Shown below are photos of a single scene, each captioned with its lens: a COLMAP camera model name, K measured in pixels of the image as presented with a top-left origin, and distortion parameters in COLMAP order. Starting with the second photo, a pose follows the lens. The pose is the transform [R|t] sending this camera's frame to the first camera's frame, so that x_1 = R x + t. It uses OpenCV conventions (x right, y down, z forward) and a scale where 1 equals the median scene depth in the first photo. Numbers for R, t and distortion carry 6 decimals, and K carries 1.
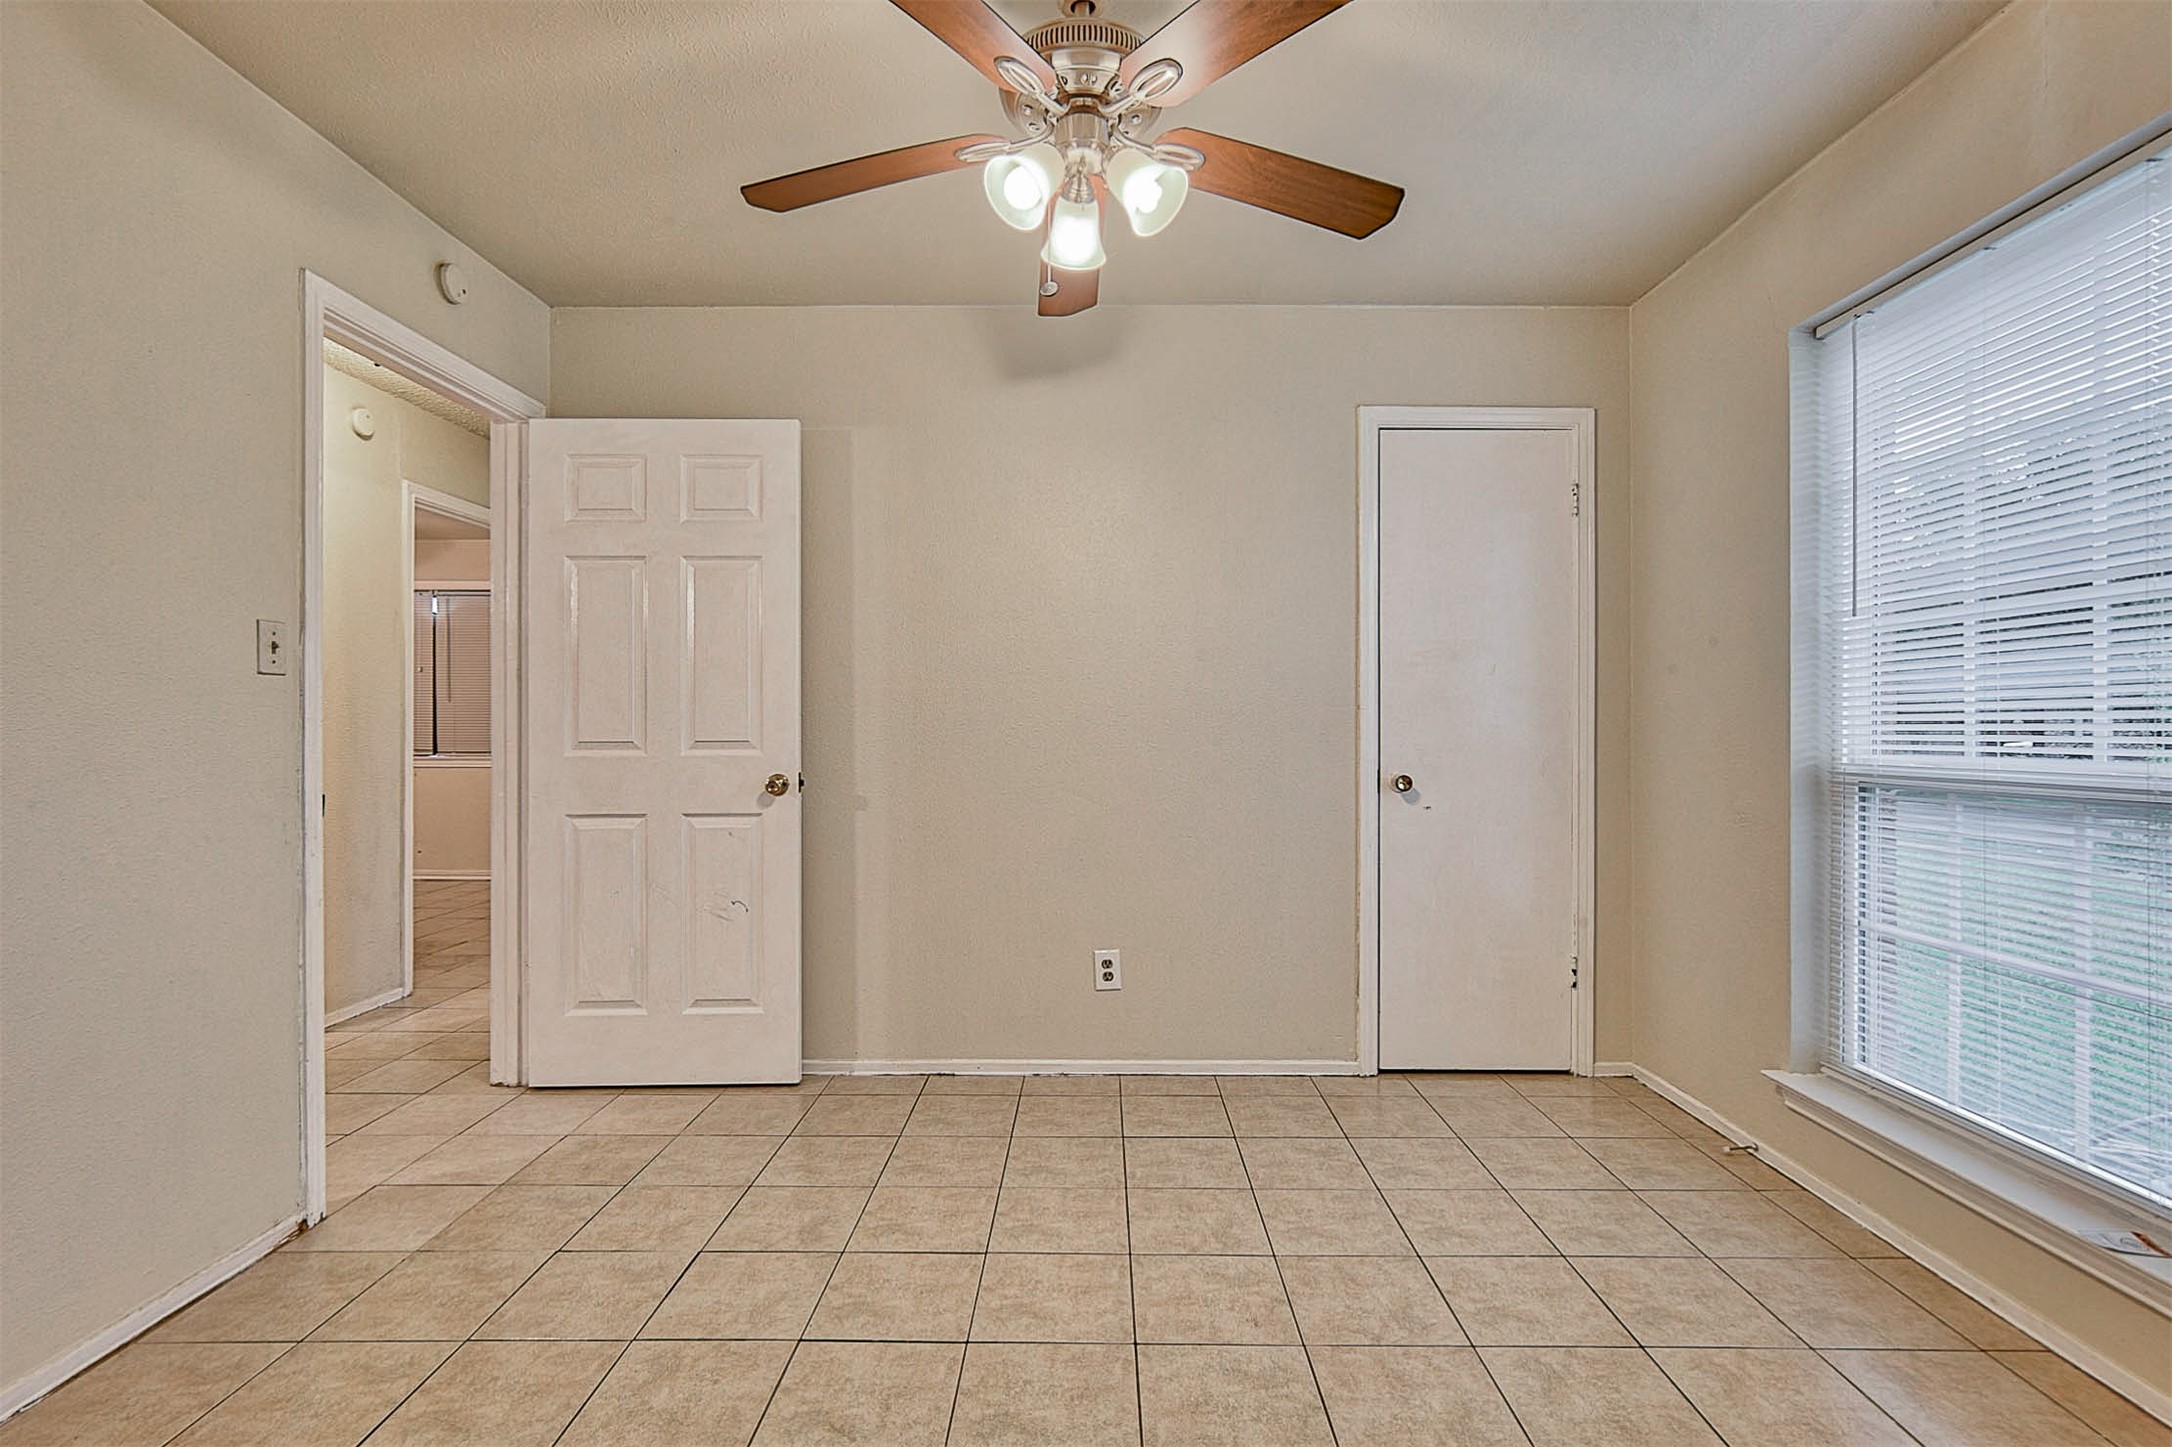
lens RADIAL K [[1001.6, 0, 1087.4], [0, 1001.6, 716.8], [0, 0, 1]] dist [-0.010810, 0.006529]
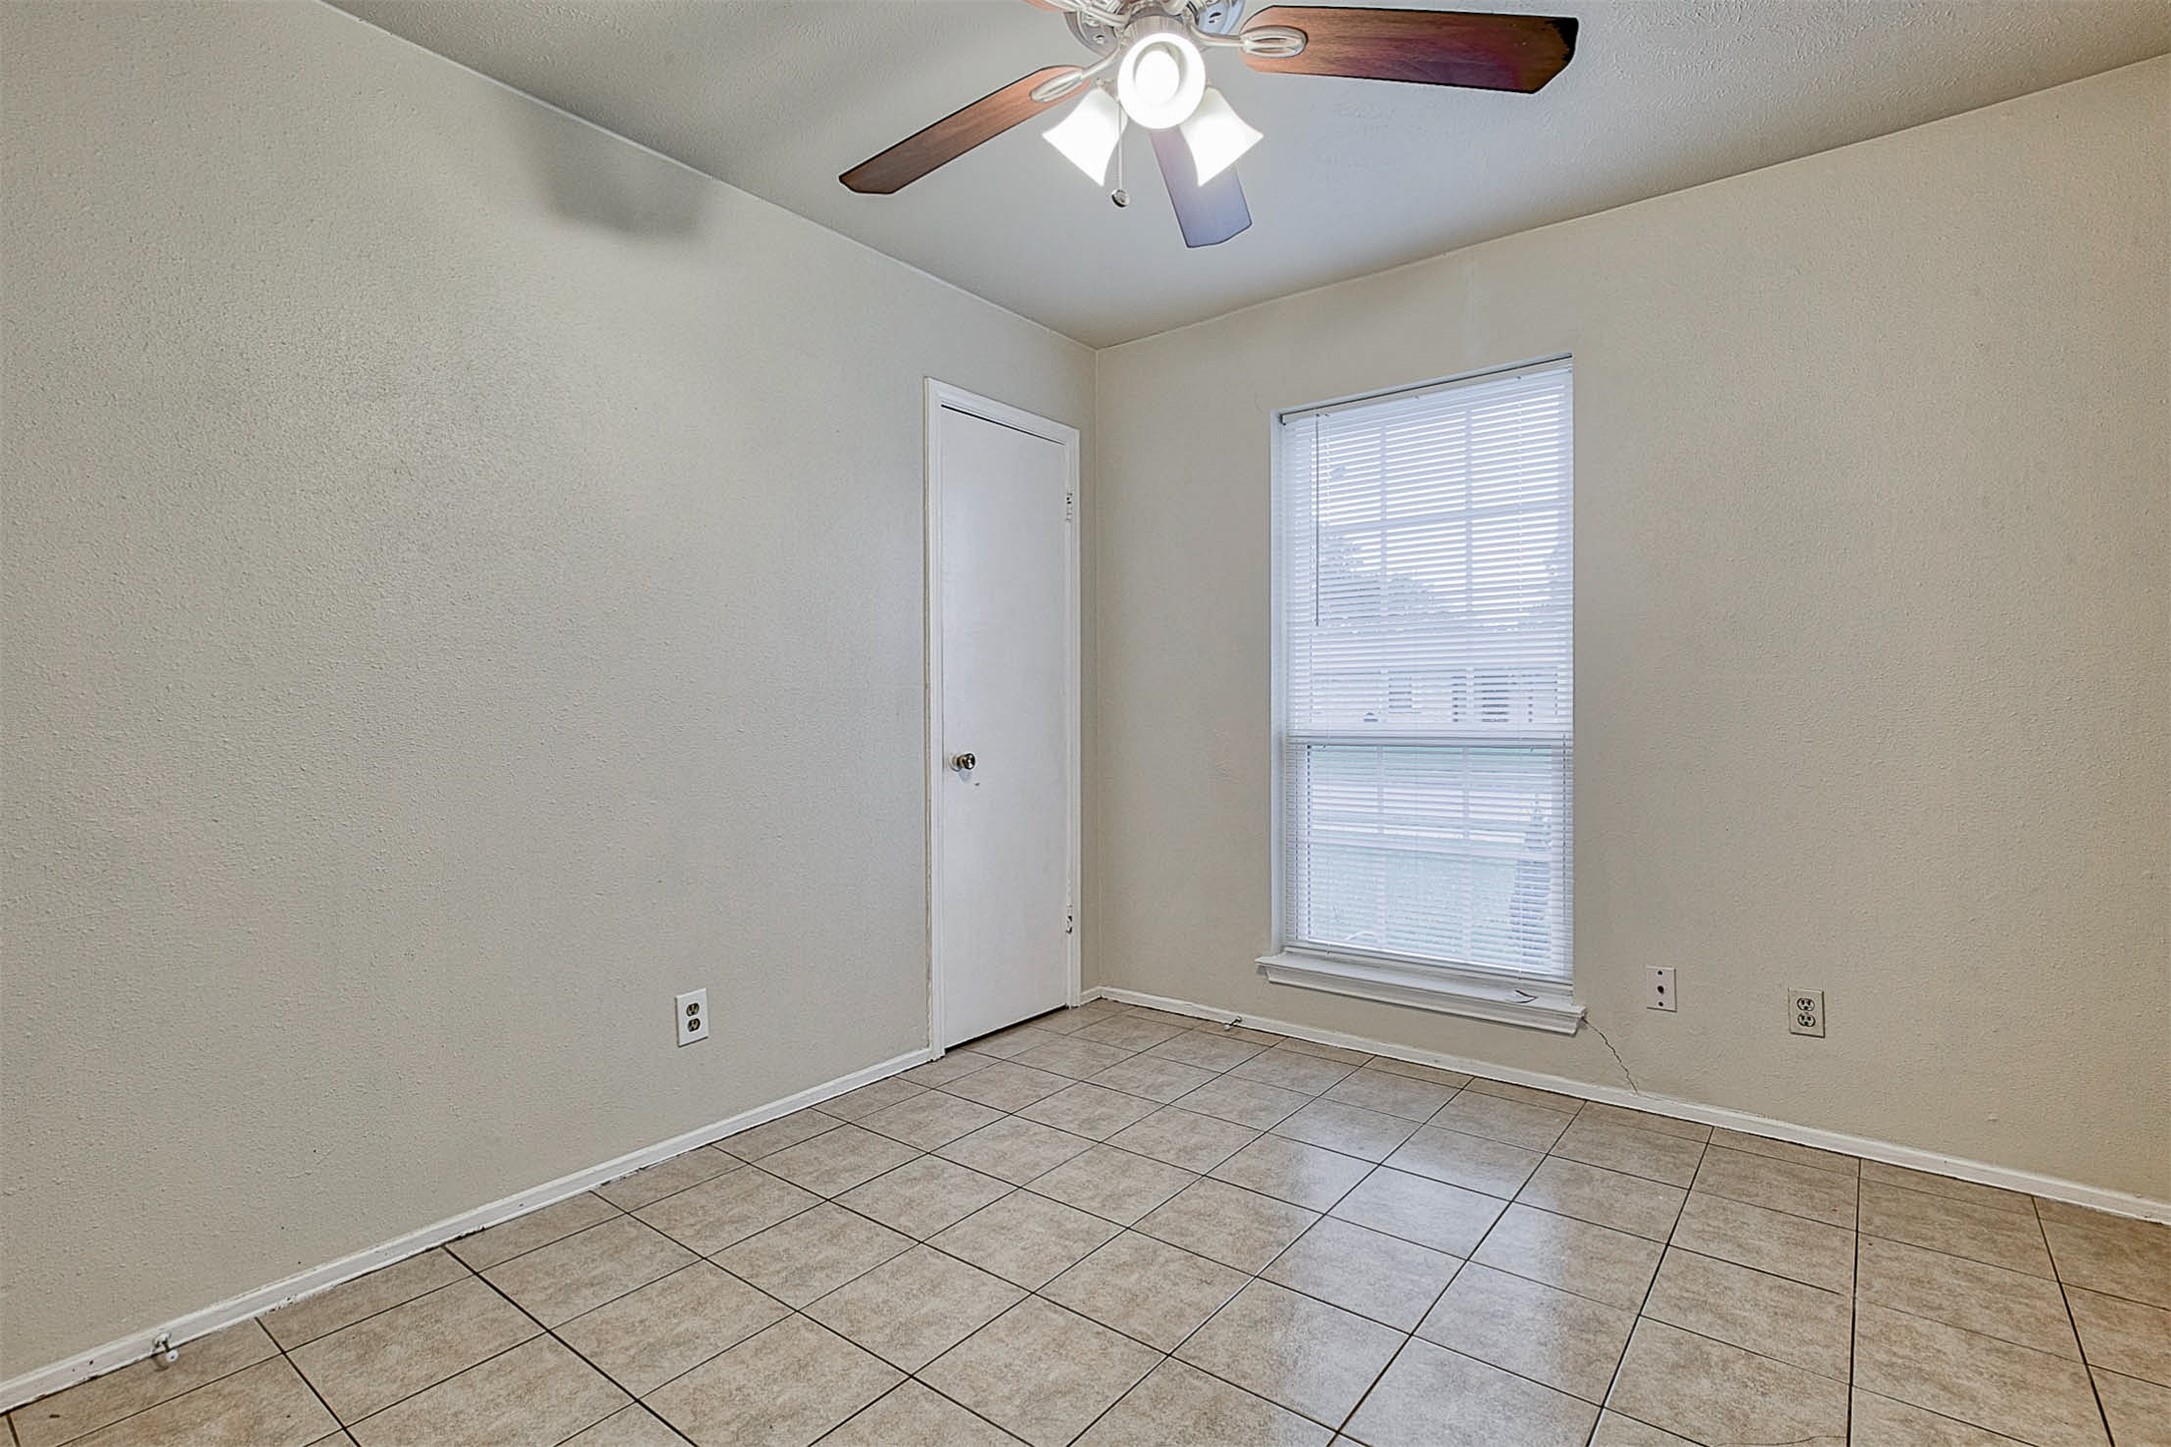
lens RADIAL K [[1023.2, 0, 1089.4], [0, 1023.2, 713.3], [0, 0, 1]] dist [-0.001261, 0.000278]
pose [[0.602793, -0.008704, 0.797850, -0.445158], [-0.002516, 0.999915, 0.012810, 0.003727], [-0.797894, -0.009729, 0.602720, 0.278579]]
